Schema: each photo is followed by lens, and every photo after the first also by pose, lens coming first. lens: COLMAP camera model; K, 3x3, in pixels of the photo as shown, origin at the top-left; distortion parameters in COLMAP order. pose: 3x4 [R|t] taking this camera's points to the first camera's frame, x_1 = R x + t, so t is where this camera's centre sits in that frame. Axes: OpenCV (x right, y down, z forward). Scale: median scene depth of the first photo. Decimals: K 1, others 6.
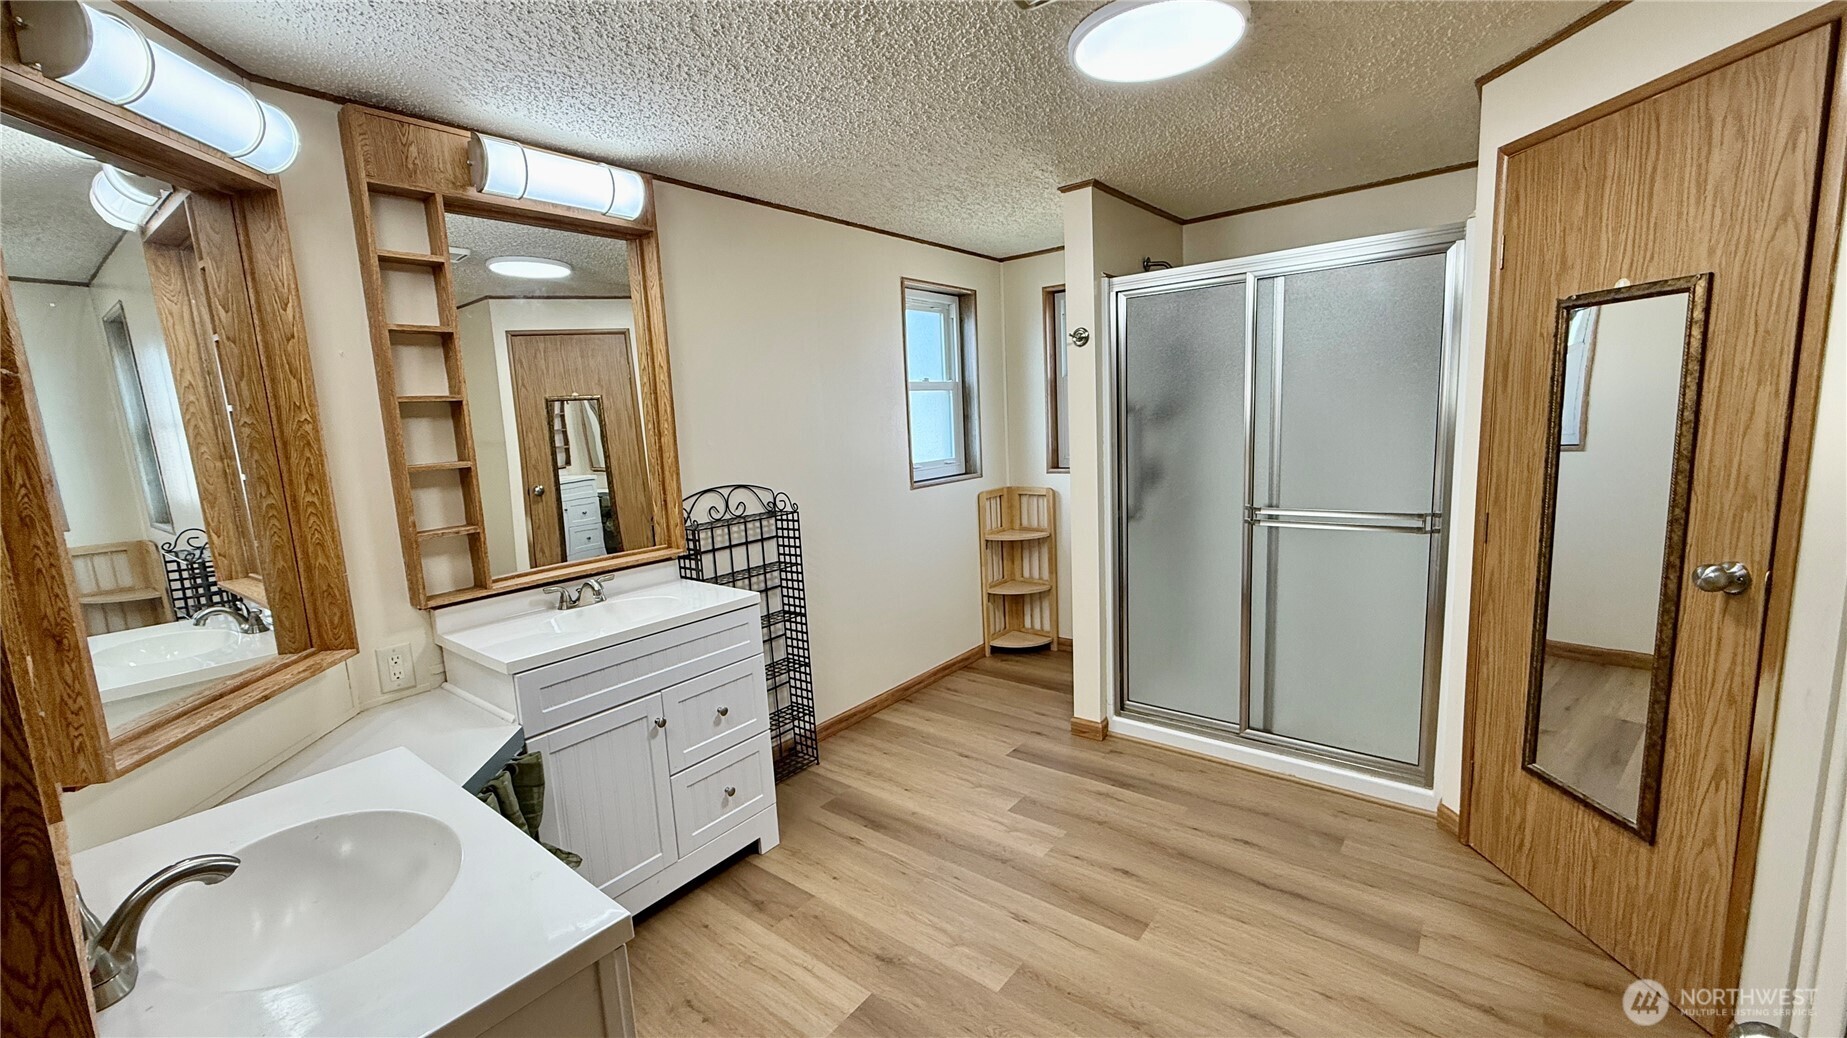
lens RADIAL K [[733.9, 0, 918.5], [0, 733.9, 519.7], [0, 0, 1]] dist [-0.001271, -0.000195]
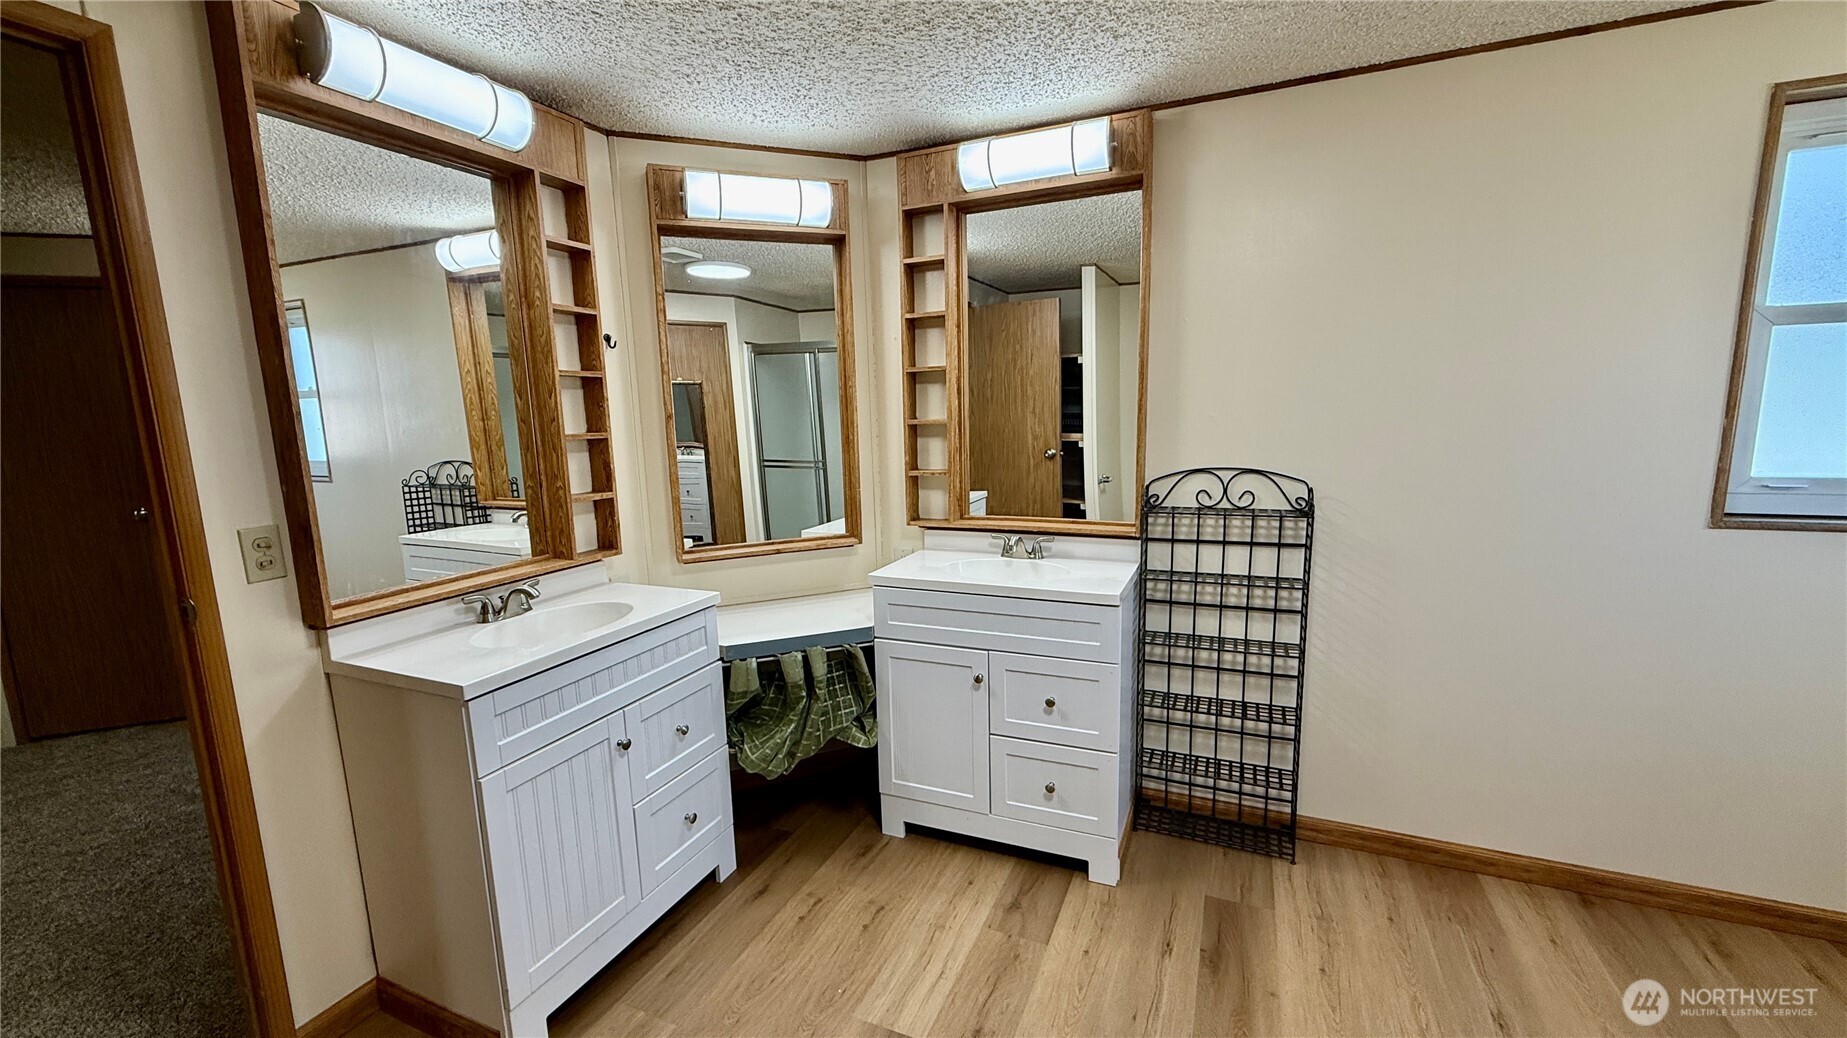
lens RADIAL K [[733.9, 0, 918.5], [0, 733.9, 519.7], [0, 0, 1]] dist [-0.001271, -0.000195]
pose [[0.240309, 0.196588, -0.950581, 0.439307], [-0.117482, 0.977969, 0.172553, -0.090426], [0.963561, 0.070210, 0.258110, 0.470967]]
